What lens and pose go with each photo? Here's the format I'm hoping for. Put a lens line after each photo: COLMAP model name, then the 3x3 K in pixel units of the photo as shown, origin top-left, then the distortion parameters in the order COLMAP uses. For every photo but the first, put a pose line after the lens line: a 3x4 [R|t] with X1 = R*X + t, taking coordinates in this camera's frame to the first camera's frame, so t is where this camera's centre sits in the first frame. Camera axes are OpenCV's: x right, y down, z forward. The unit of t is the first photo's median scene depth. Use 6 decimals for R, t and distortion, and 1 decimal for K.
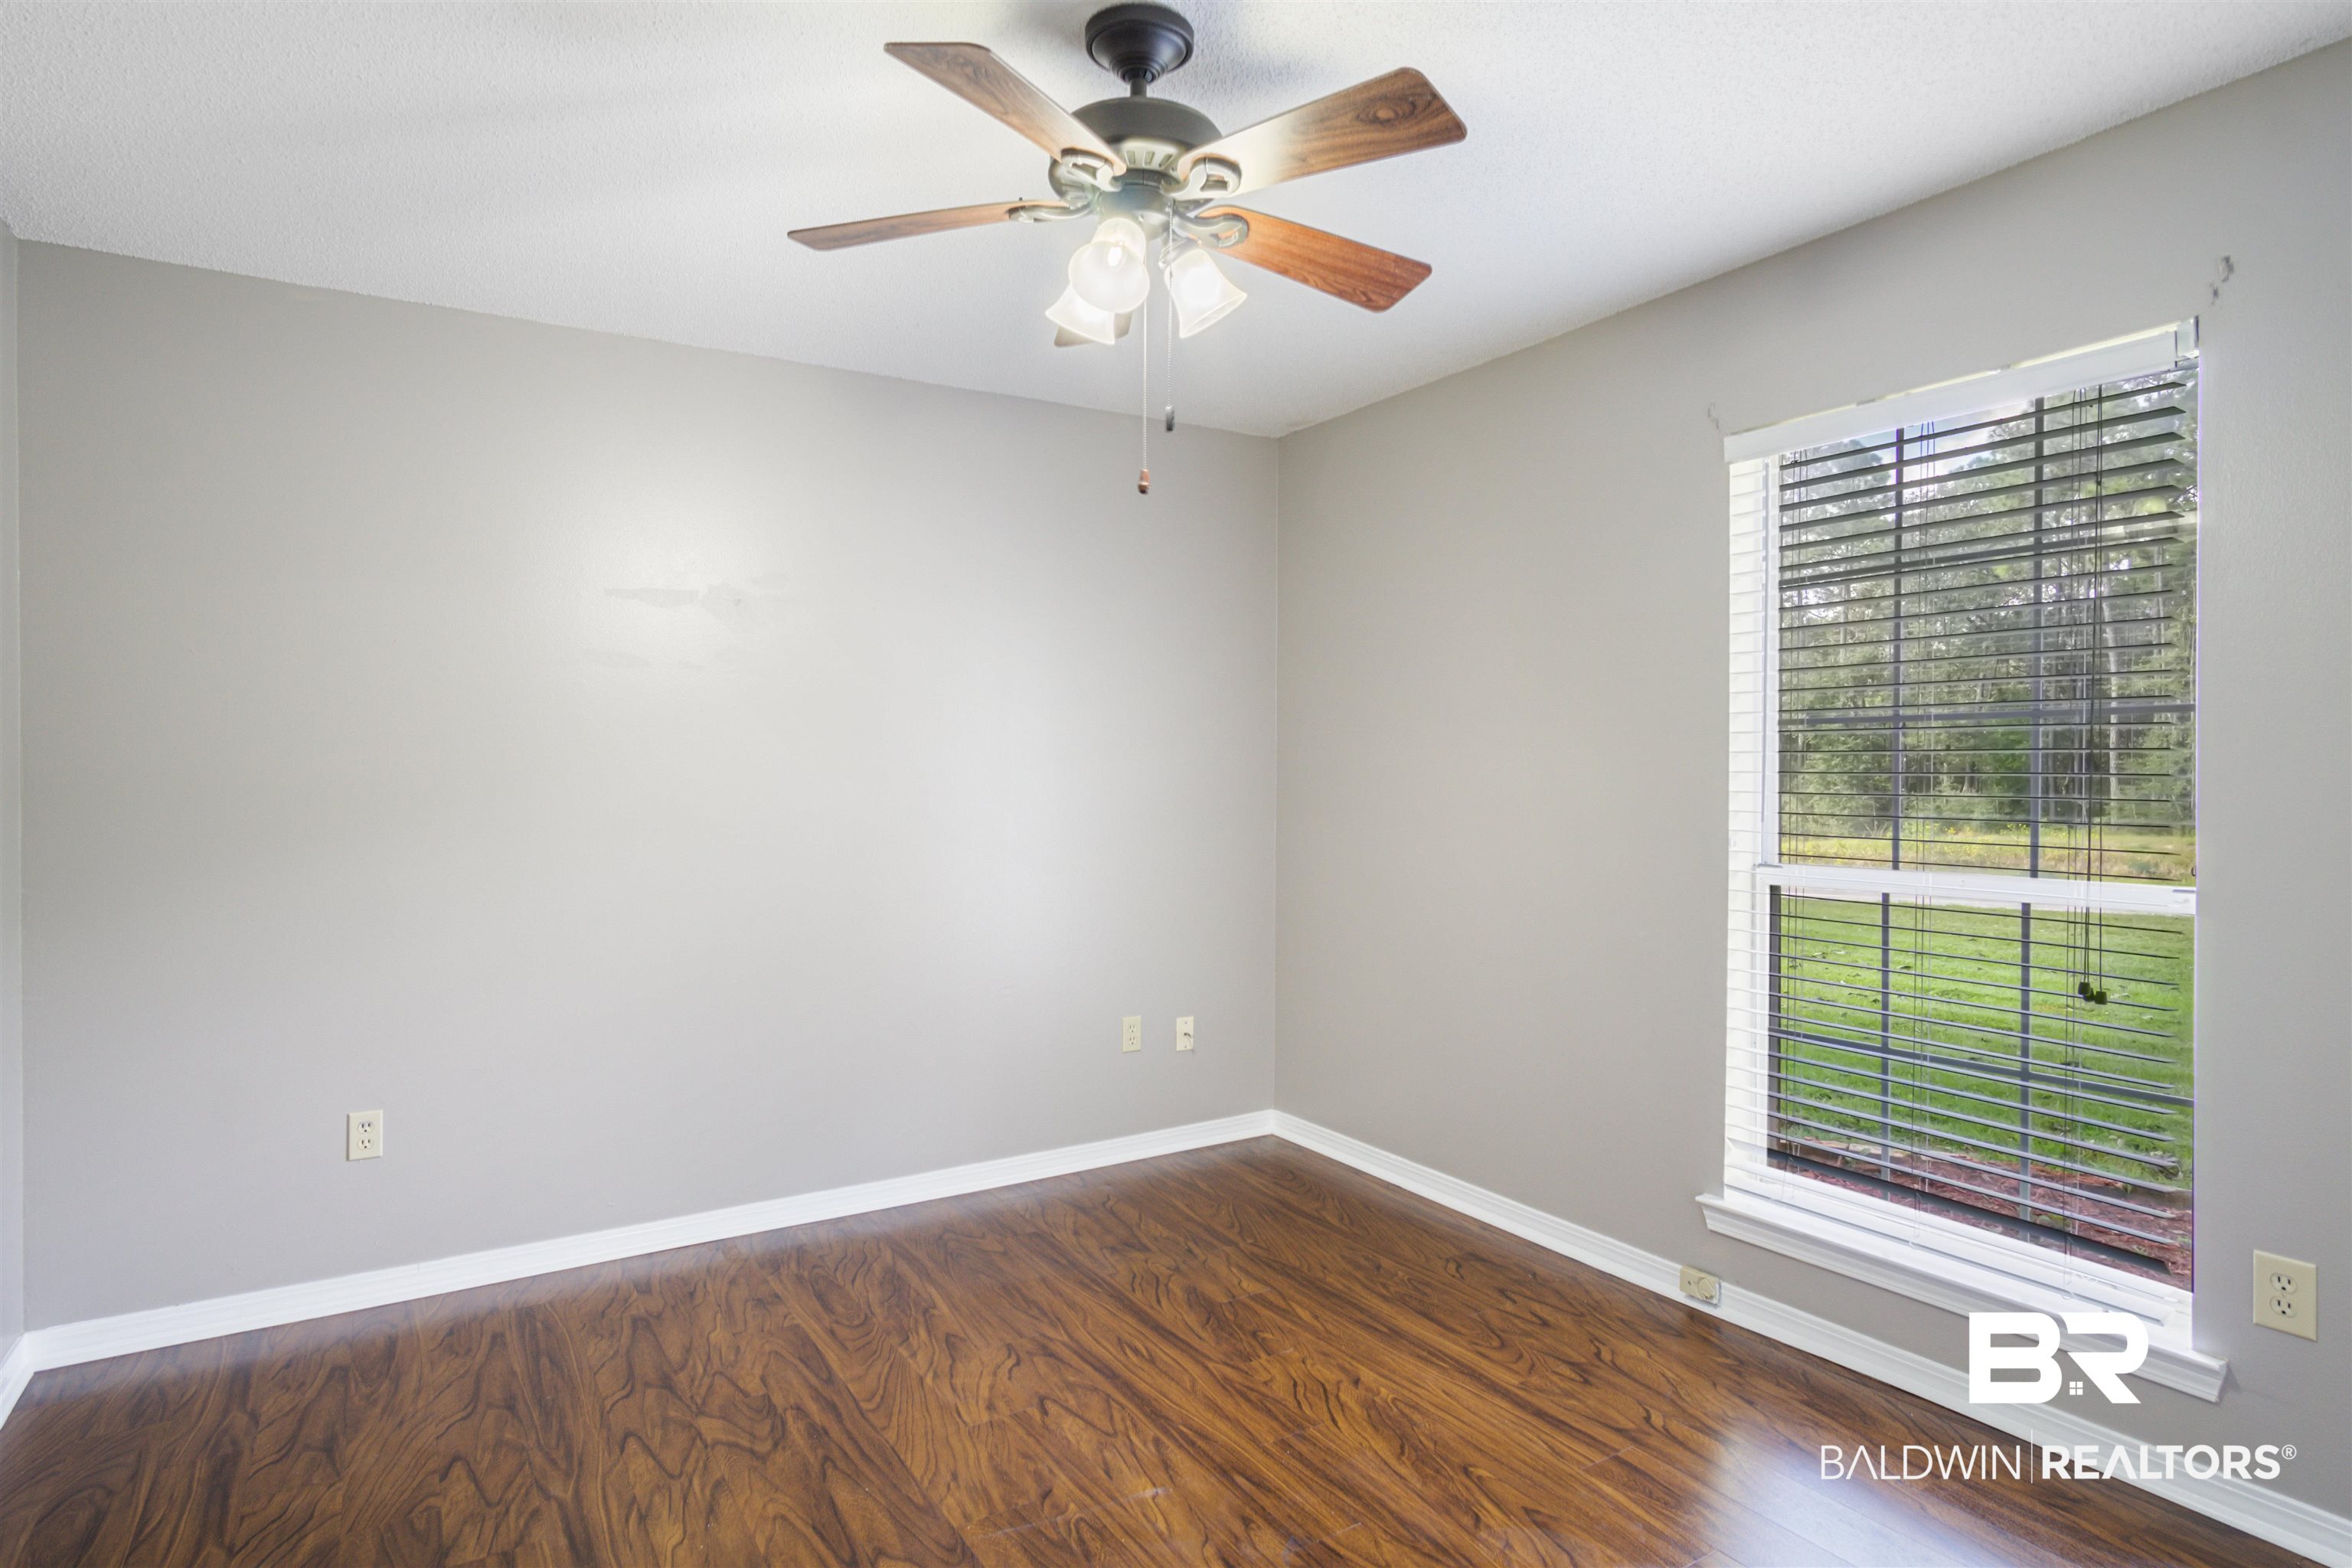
lens RADIAL K [[1258.3, 0, 1164.6], [0, 1258.3, 774.5], [0, 0, 1]] dist [-0.009967, 0.004599]
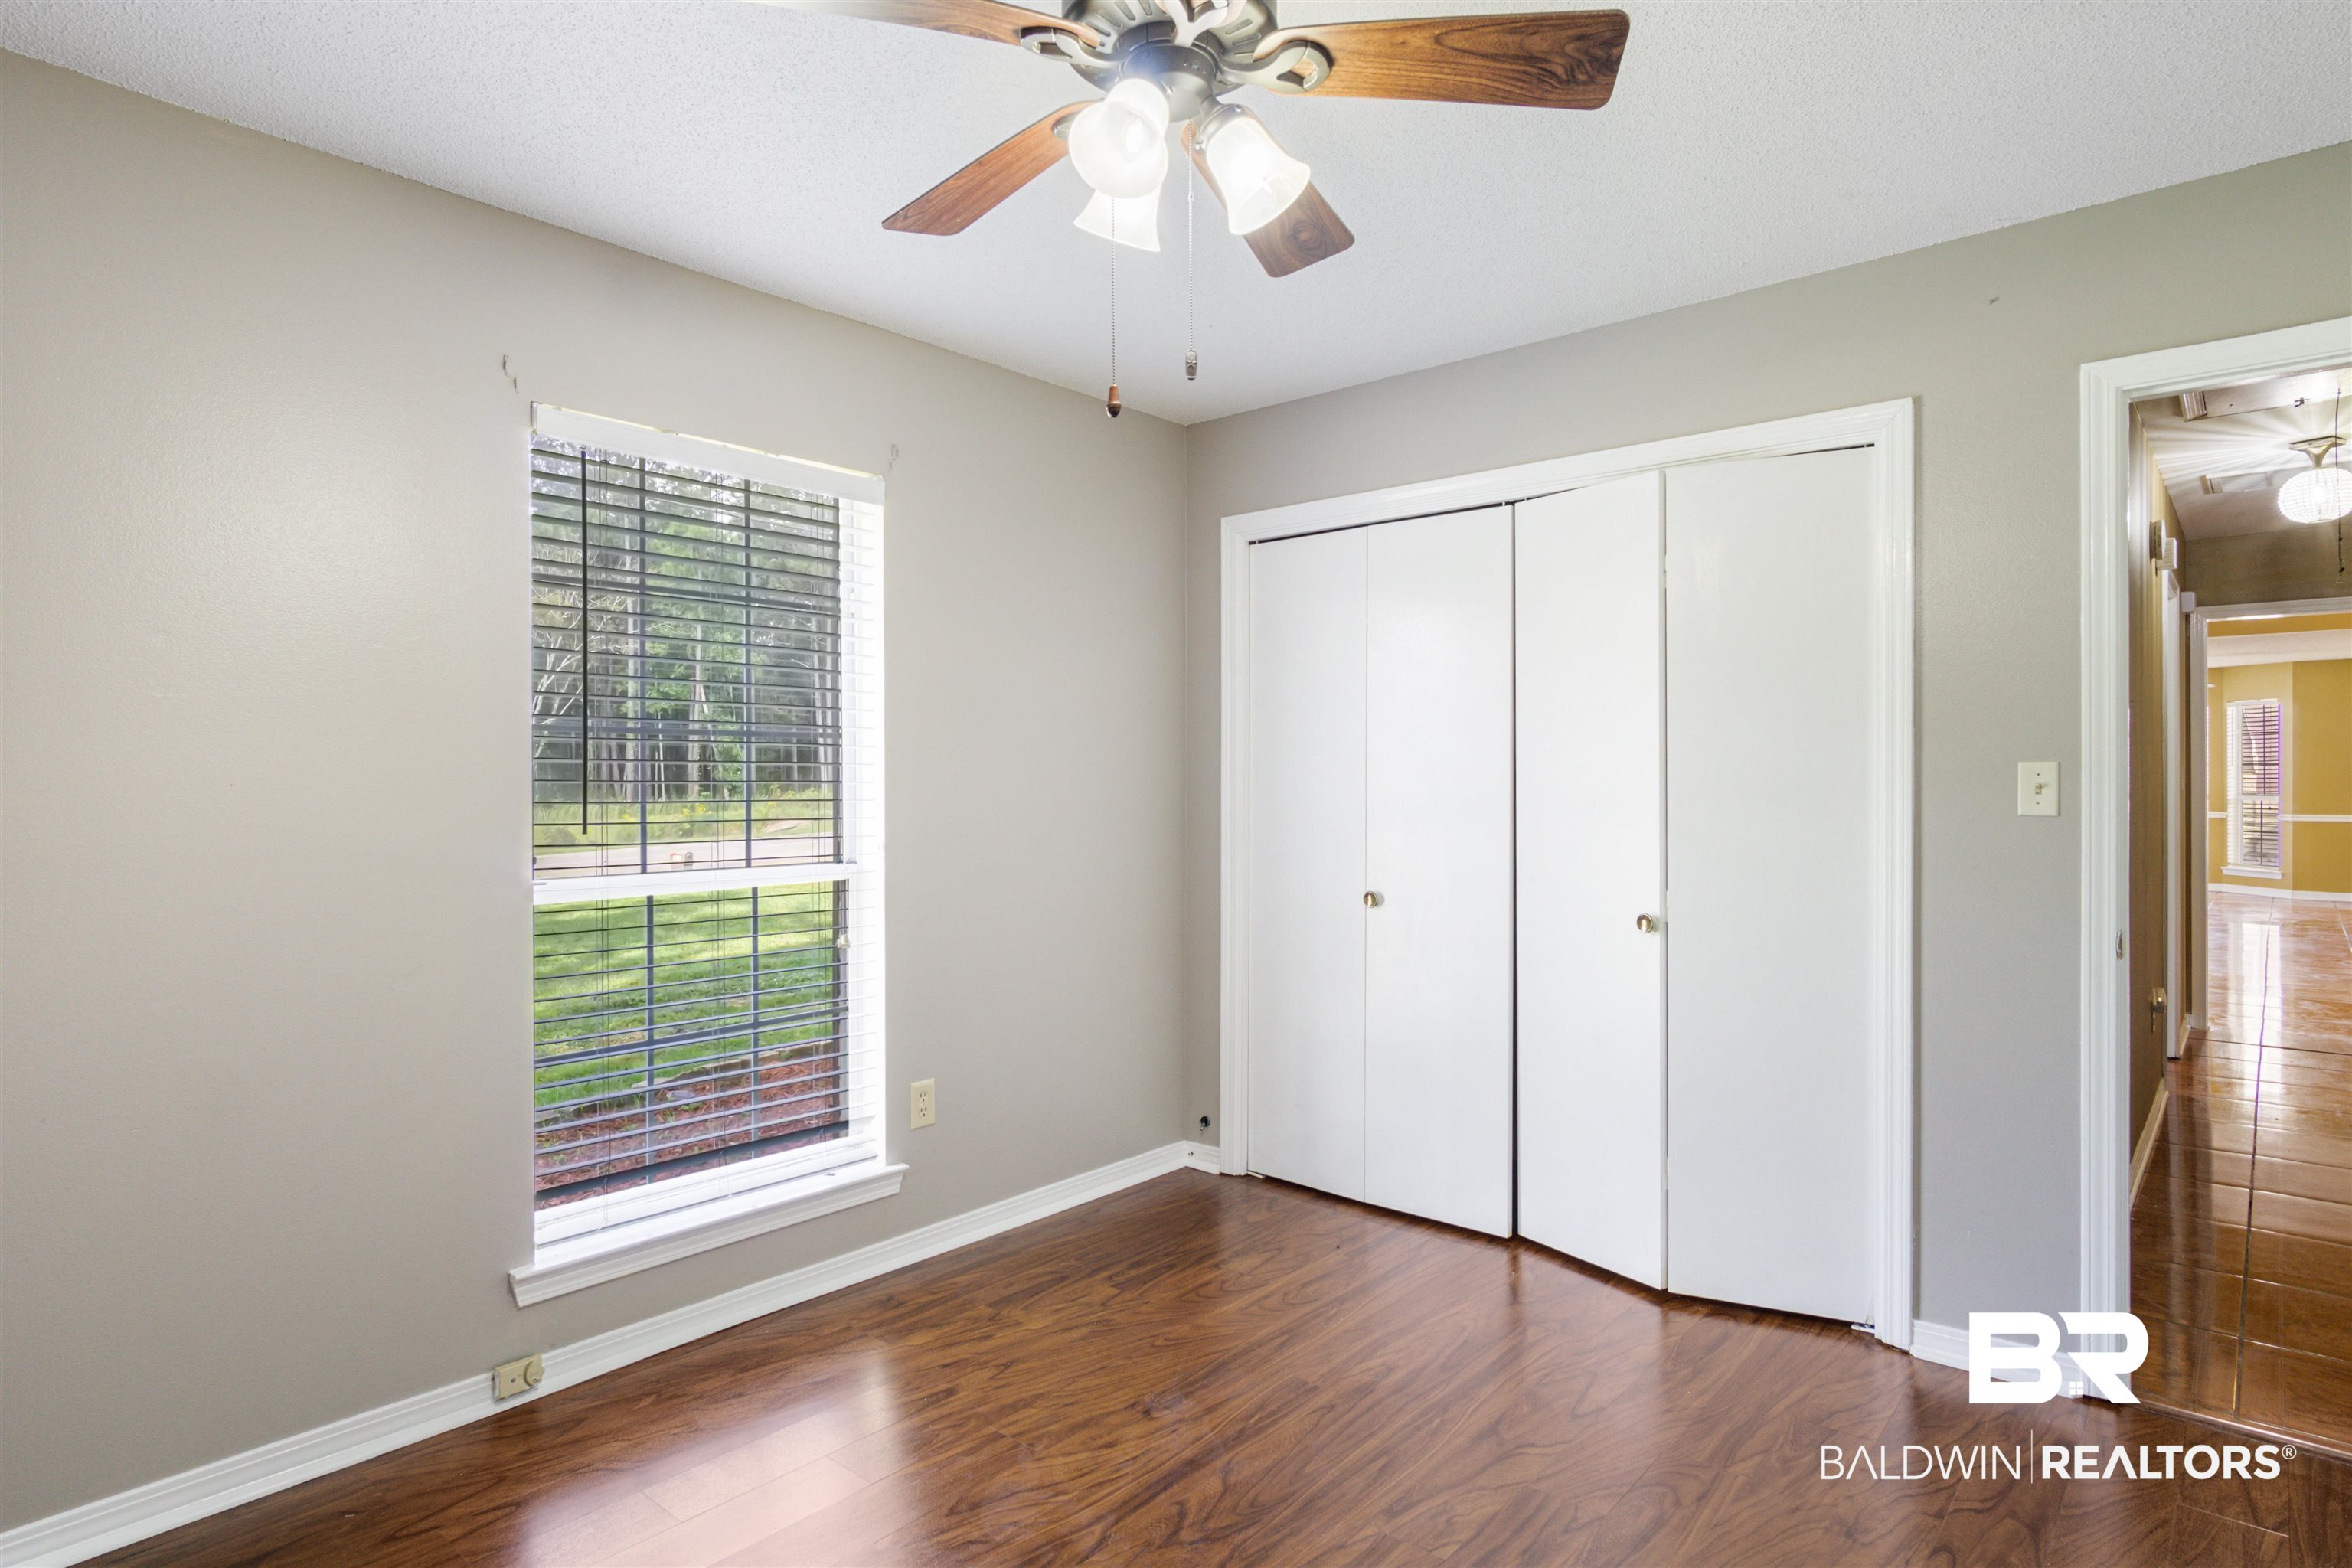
lens RADIAL K [[1258.3, 0, 1161.7], [0, 1258.3, 784.3], [0, 0, 1]] dist [-0.009967, 0.004599]
pose [[-0.285099, -0.005604, 0.958482, -0.562189], [0.003963, 0.999967, 0.007025, -0.004627], [-0.958490, 0.005801, -0.285067, 0.879656]]
